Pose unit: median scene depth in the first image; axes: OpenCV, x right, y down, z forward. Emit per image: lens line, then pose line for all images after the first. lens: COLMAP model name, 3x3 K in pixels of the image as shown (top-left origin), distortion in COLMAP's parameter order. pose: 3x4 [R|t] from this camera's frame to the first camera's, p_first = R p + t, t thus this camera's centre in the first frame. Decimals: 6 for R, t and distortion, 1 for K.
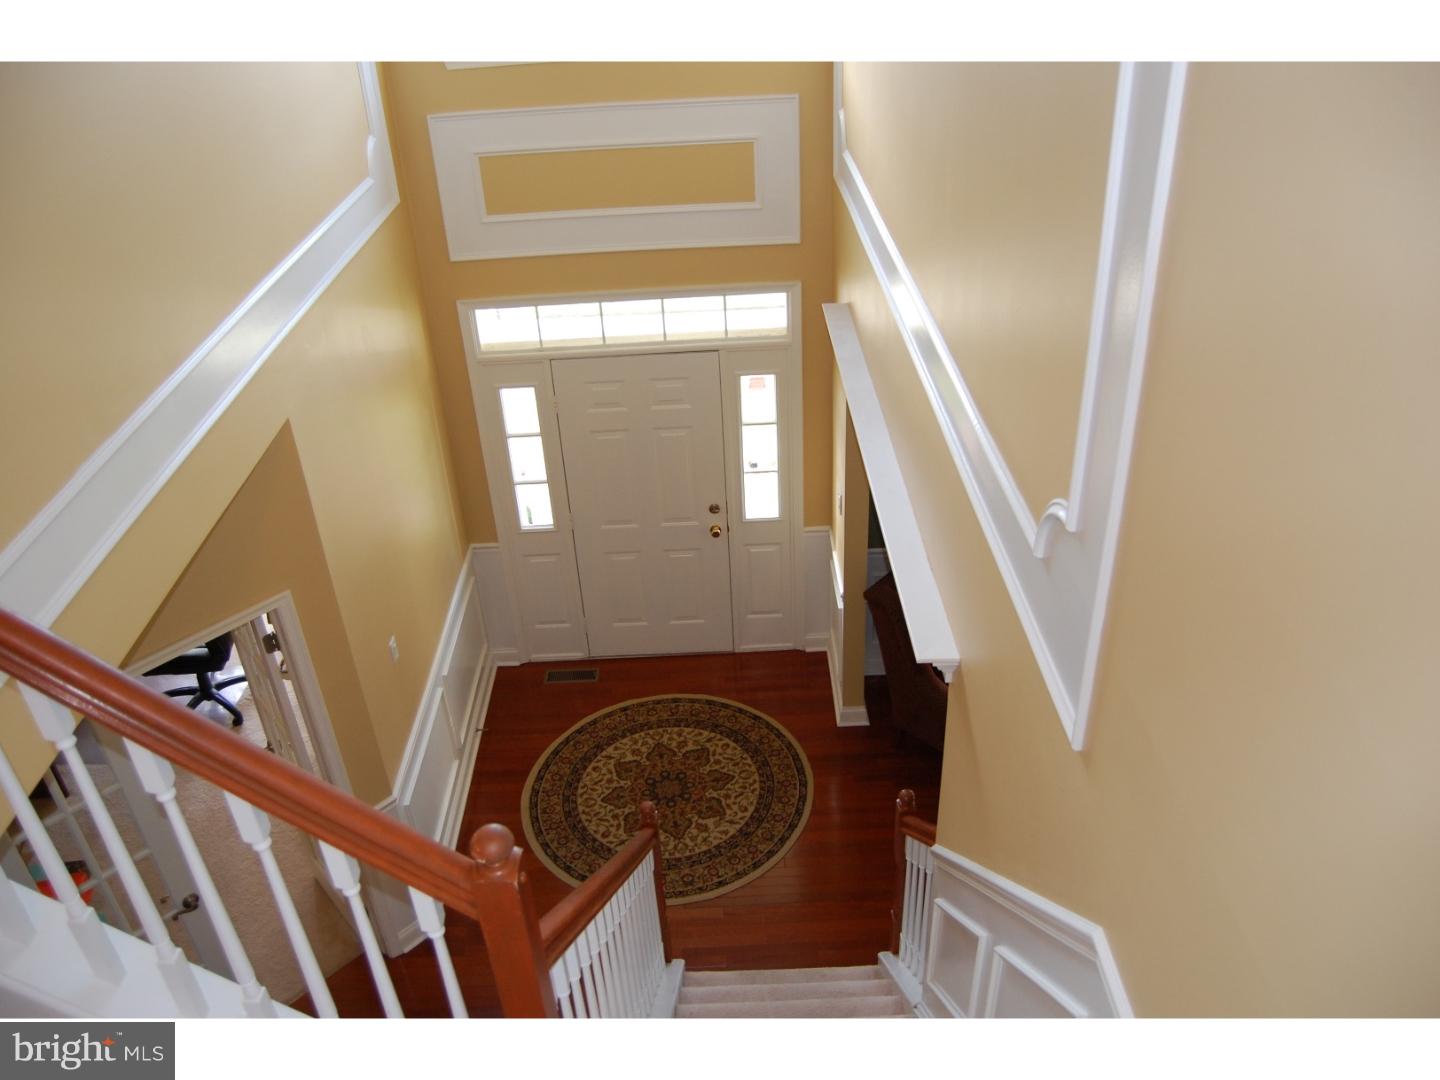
lens RADIAL K [[1133.4, 0, 715.2], [0, 1133.4, 534.0], [0, 0, 1]] dist [-0.094814, 0.039941]
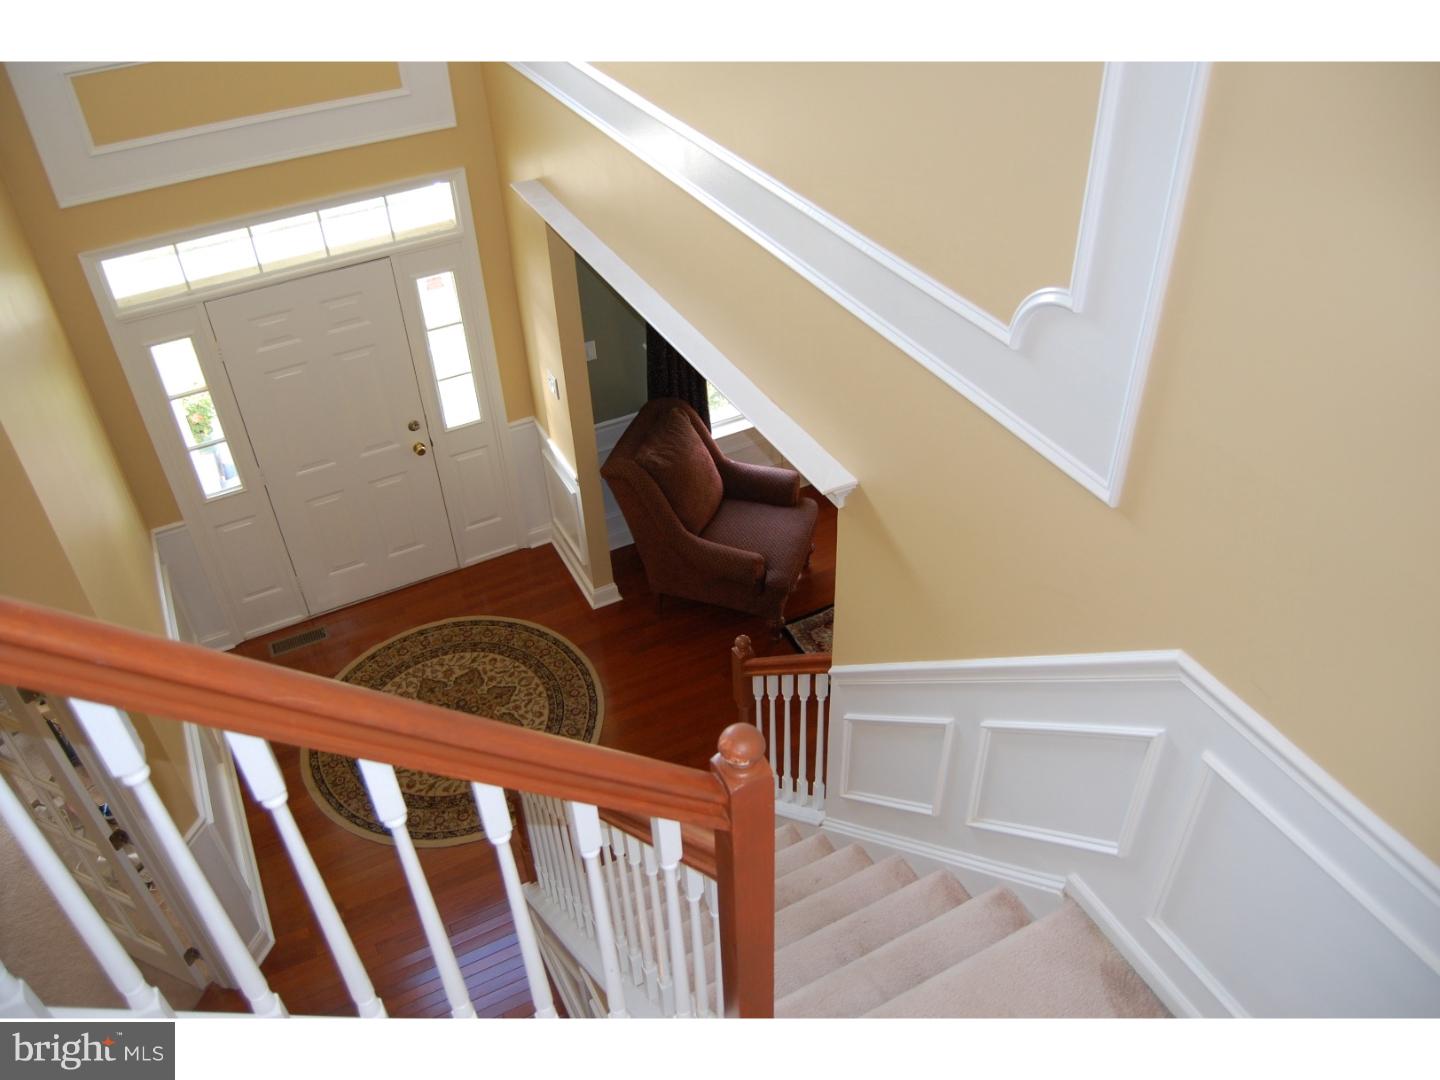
lens RADIAL K [[1133.4, 0, 708.5], [0, 1133.4, 535.3], [0, 0, 1]] dist [-0.094814, 0.039941]
pose [[0.897461, -0.261935, 0.354901, -0.143854], [0.226847, 0.964115, 0.137923, -0.008318], [-0.378292, -0.043272, 0.924674, 0.039092]]
